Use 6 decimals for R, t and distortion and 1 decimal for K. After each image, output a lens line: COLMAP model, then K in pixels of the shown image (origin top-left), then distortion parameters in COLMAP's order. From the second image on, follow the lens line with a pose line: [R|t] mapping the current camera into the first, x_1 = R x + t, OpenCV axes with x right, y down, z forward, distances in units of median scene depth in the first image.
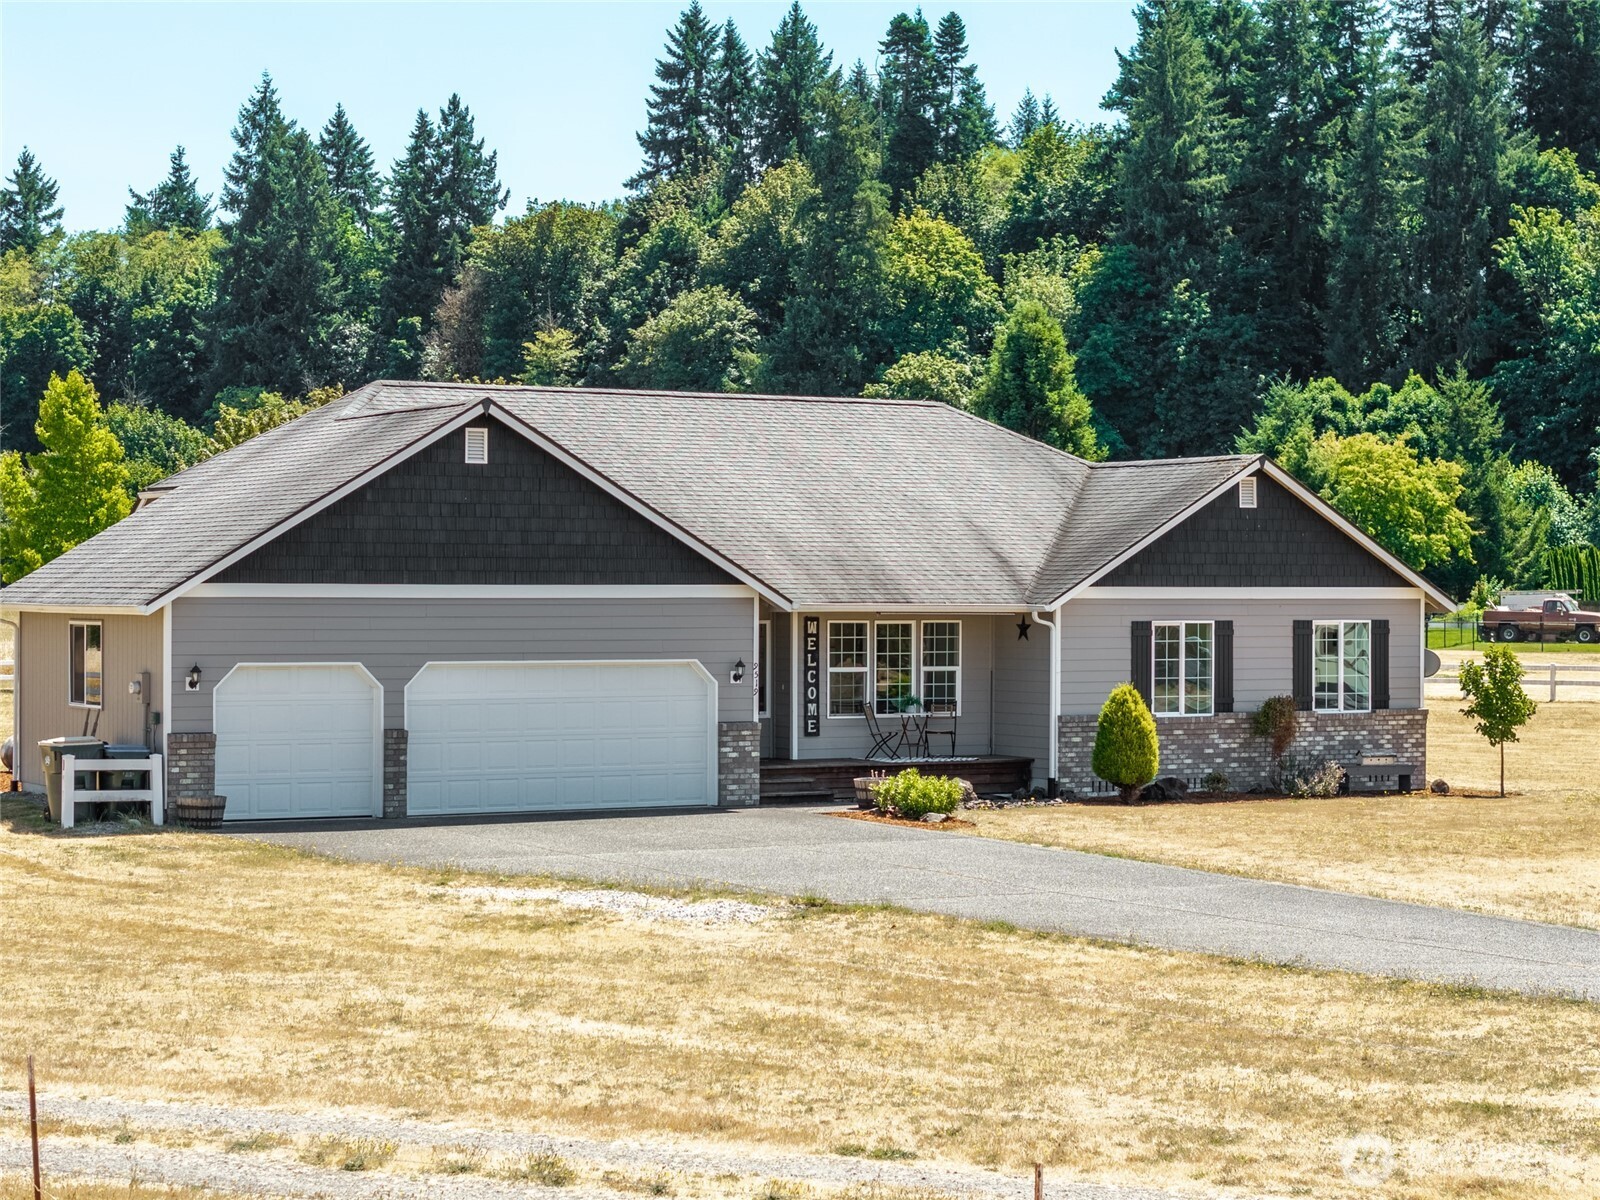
lens RADIAL K [[3273.8, 0, 830.7], [0, 3273.8, 486.0], [0, 0, 1]] dist [-0.086097, 0.000000]
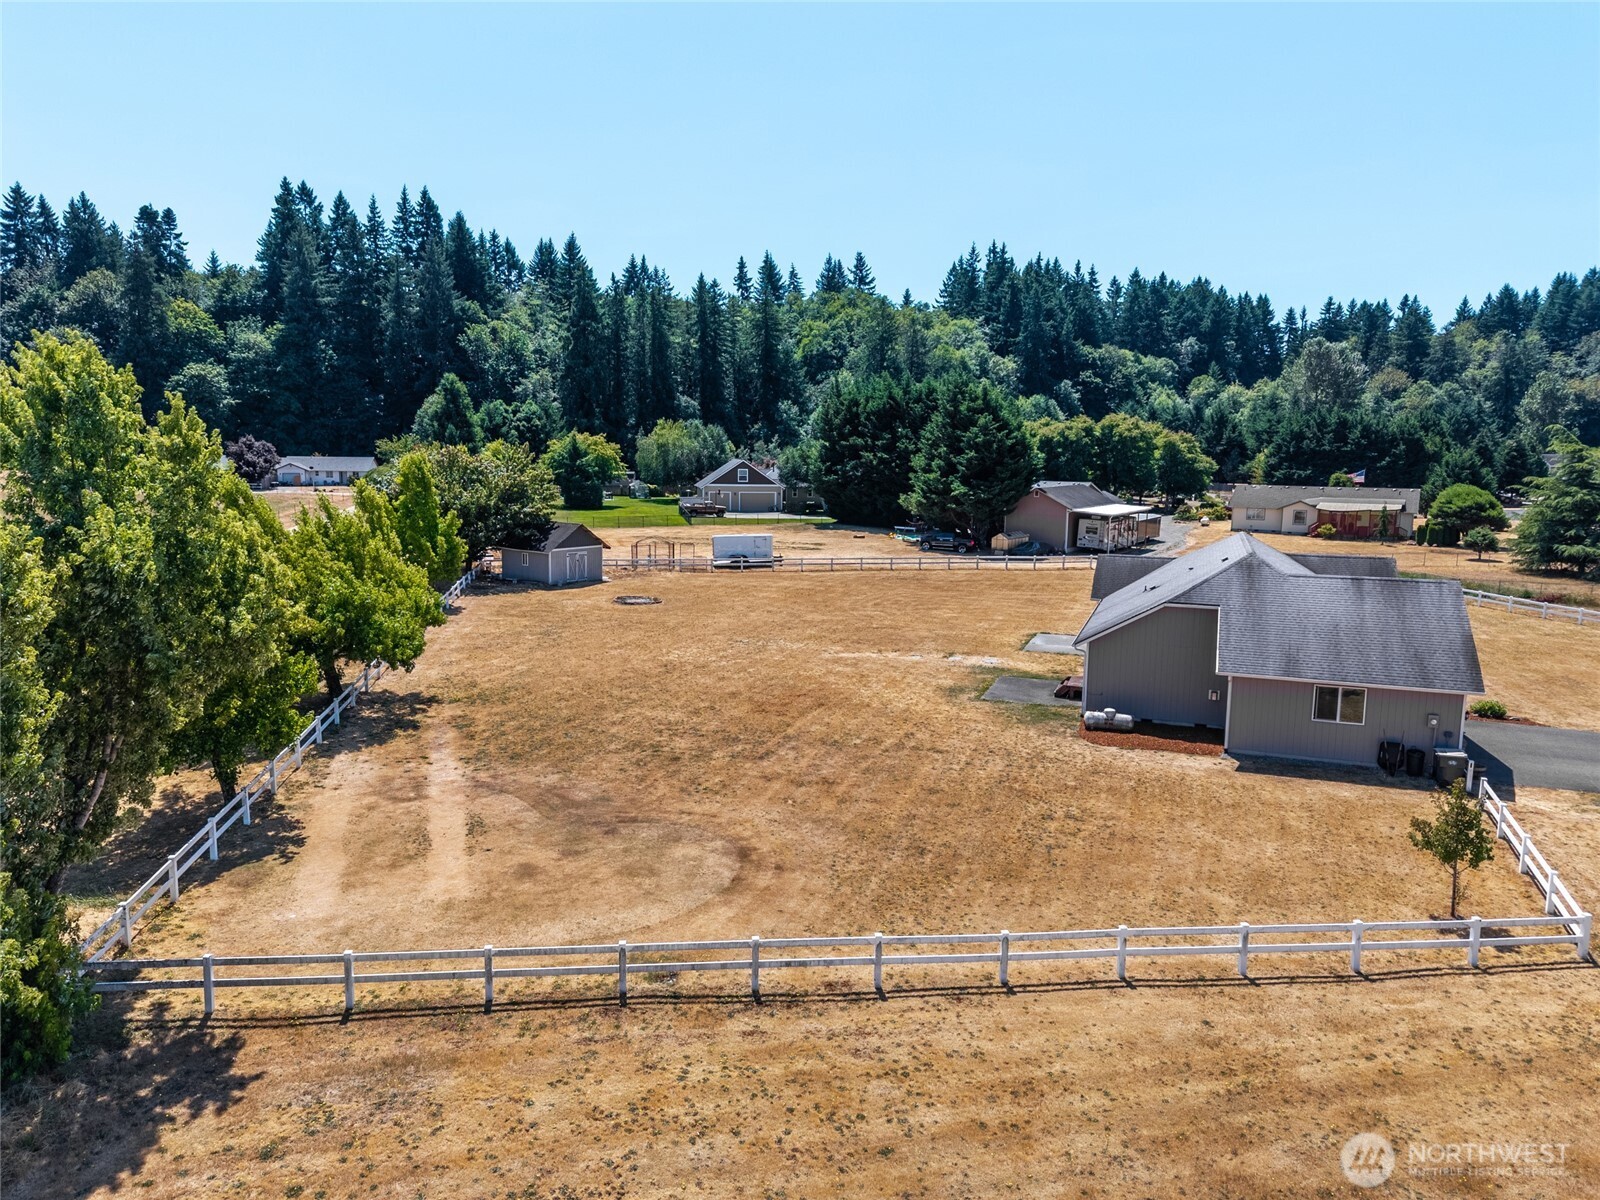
lens RADIAL K [[1085.8, 0, 806.1], [0, 1085.8, 575.1], [0, 0, 1]] dist [0.051513, -0.043034]
pose [[0.763815, -0.071240, 0.641492, -0.232085], [-0.031783, 0.988533, 0.147623, -0.031205], [-0.644653, -0.133145, 0.752792, 0.163775]]
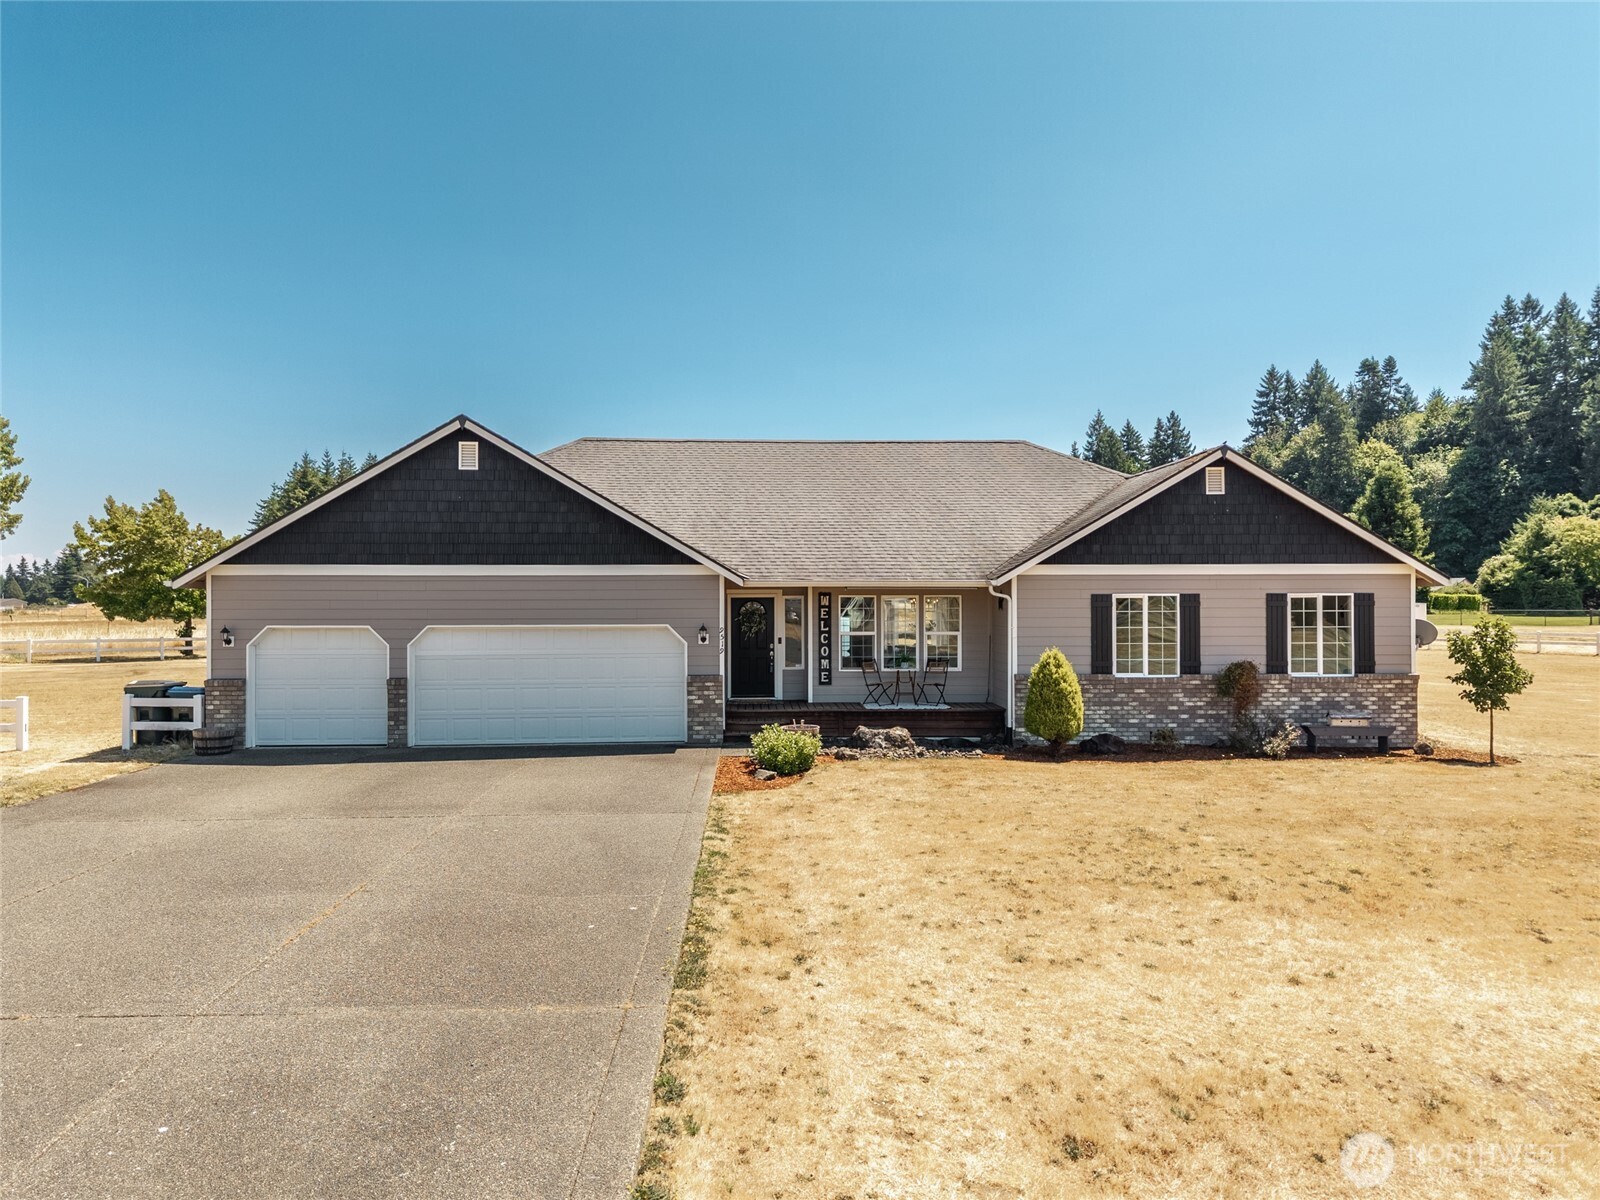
lens RADIAL K [[1085.8, 0, 793.2], [0, 1085.8, 580.7], [0, 0, 1]] dist [0.051513, -0.043034]
pose [[0.882572, -0.014802, -0.469945, 0.046715], [0.019707, 0.999791, 0.005520, 0.008364], [0.469764, -0.014133, 0.882679, 0.157024]]
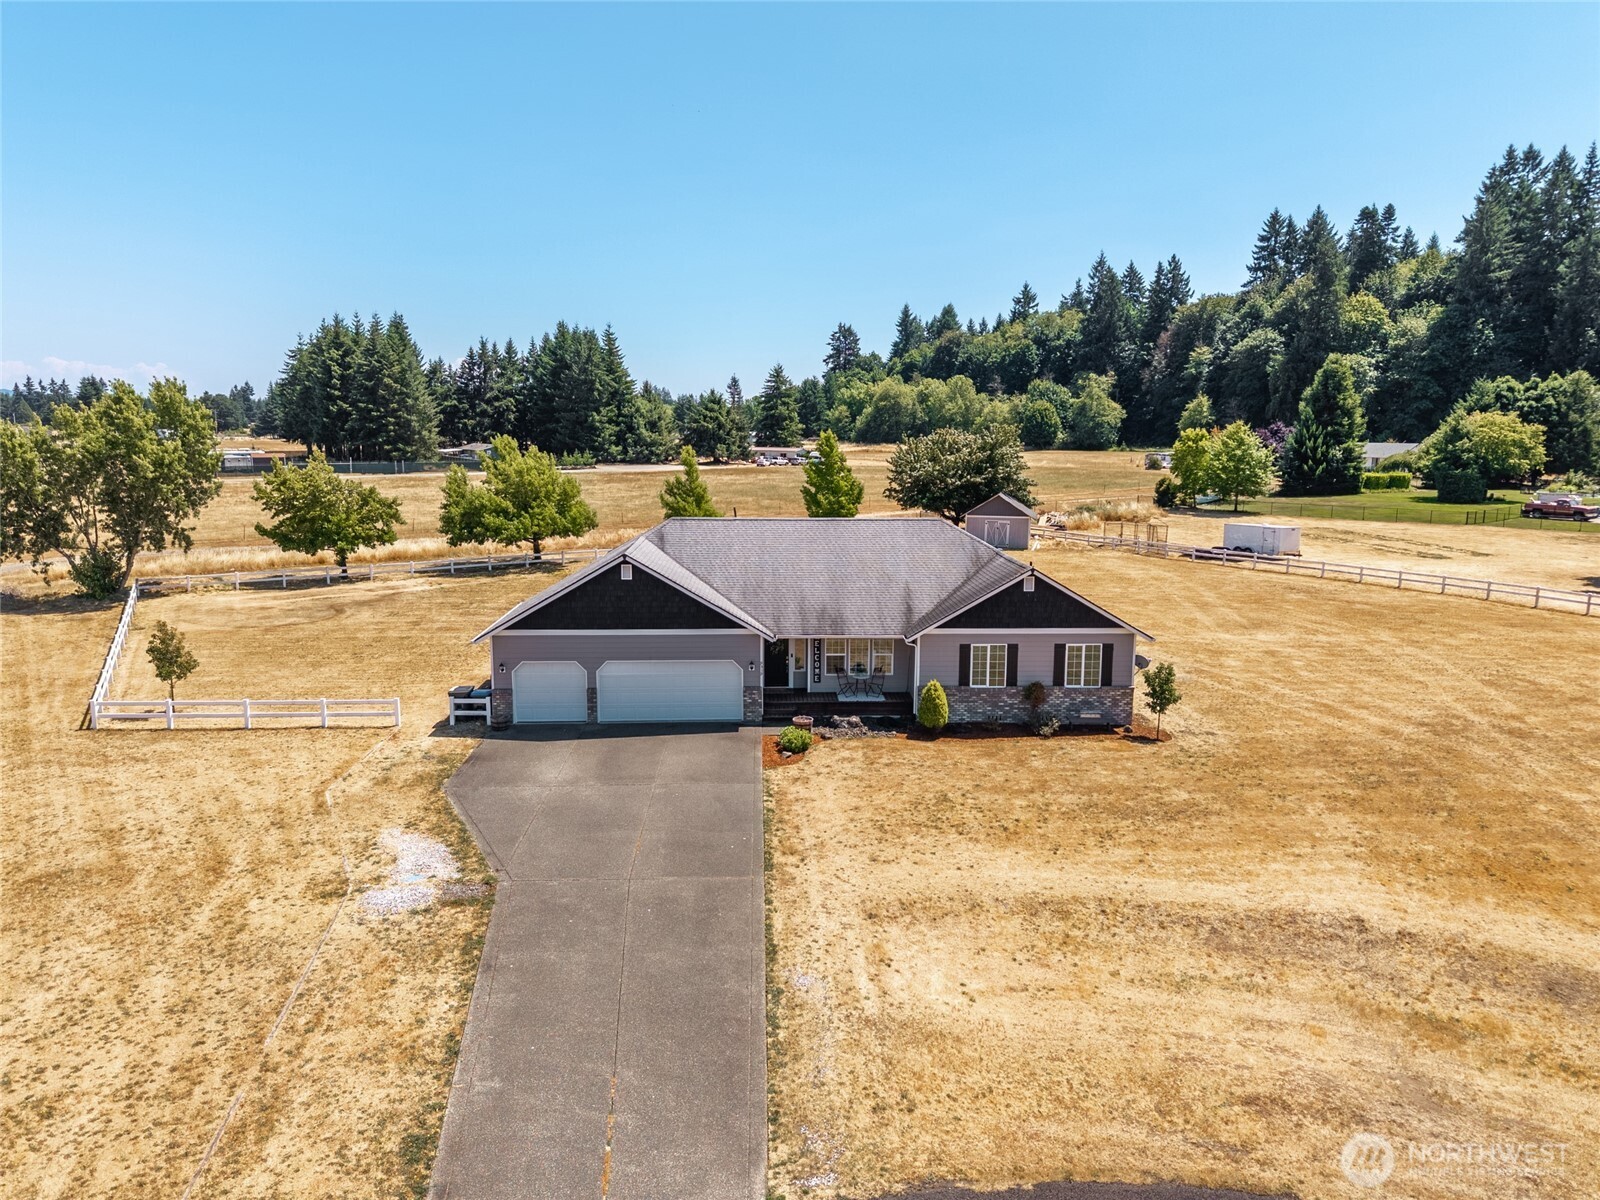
lens RADIAL K [[1085.8, 0, 791.2], [0, 1085.8, 590.8], [0, 0, 1]] dist [0.051513, -0.043034]
pose [[0.880411, 0.073640, -0.468459, 0.084379], [0.014159, 0.983346, 0.181189, -0.032122], [0.474000, -0.166153, 0.864706, 0.086222]]
